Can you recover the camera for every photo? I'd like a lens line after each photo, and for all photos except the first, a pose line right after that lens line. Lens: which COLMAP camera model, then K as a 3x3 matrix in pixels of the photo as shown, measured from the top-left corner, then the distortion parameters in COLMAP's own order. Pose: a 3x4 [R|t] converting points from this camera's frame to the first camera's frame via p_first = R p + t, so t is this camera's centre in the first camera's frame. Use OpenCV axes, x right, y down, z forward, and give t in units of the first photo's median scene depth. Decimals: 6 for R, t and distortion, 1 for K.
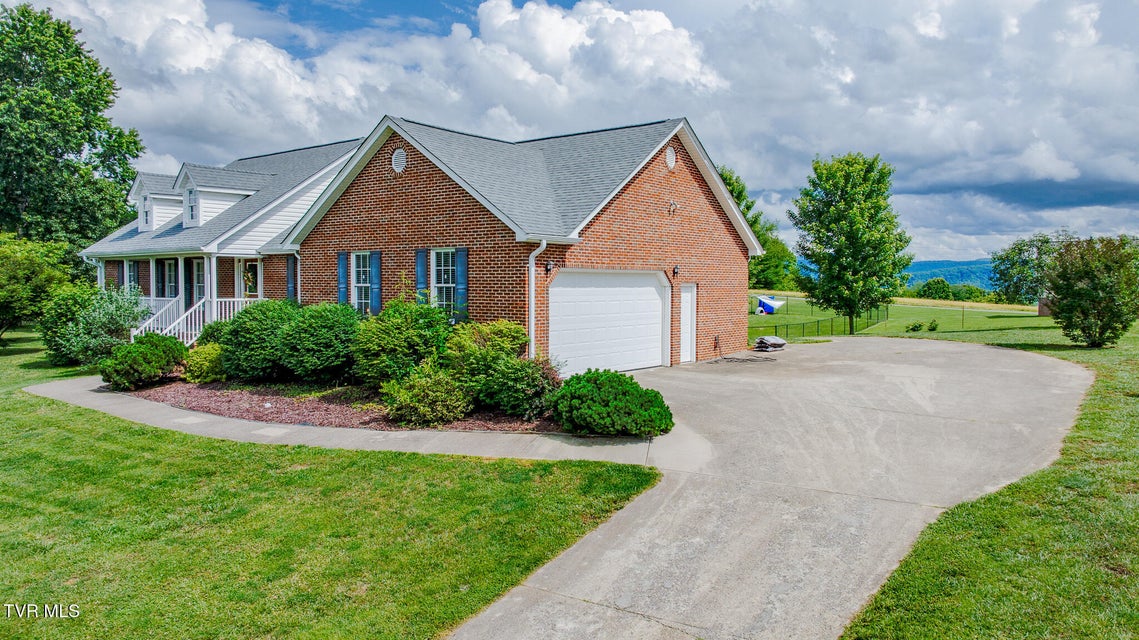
lens RADIAL K [[798.2, 0, 567.3], [0, 798.2, 327.7], [0, 0, 1]] dist [-0.036741, 0.033918]
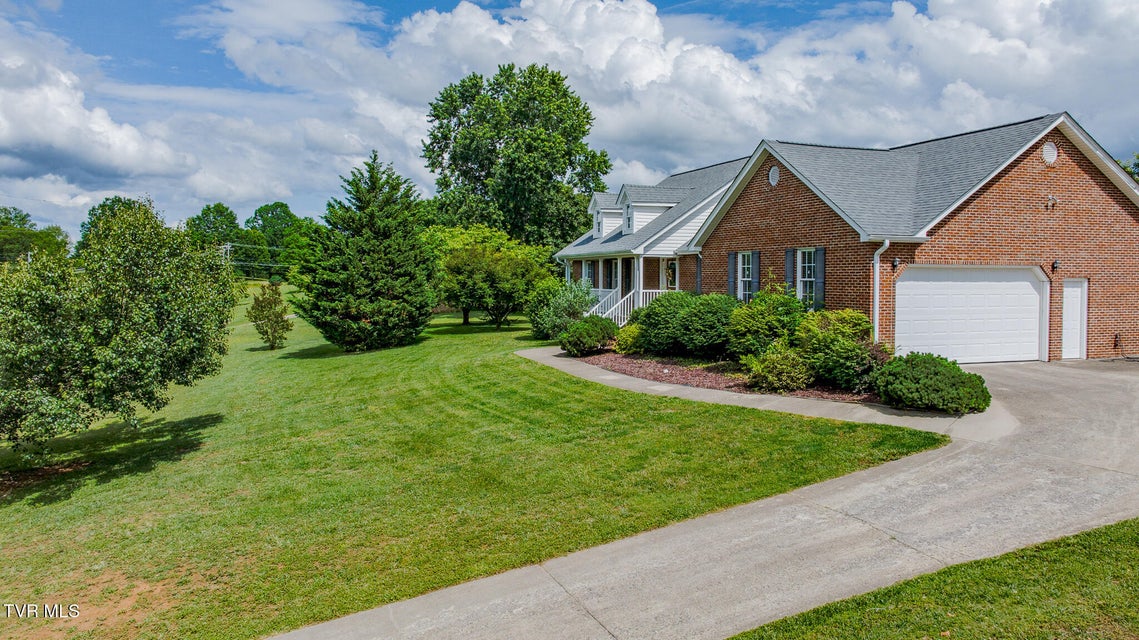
lens RADIAL K [[798.2, 0, 567.3], [0, 798.2, 327.7], [0, 0, 1]] dist [-0.036741, 0.033918]
pose [[0.849193, 0.031509, -0.527141, 0.168692], [-0.028738, 0.999497, 0.013449, 0.012692], [0.527299, 0.003728, 0.849671, -0.192067]]
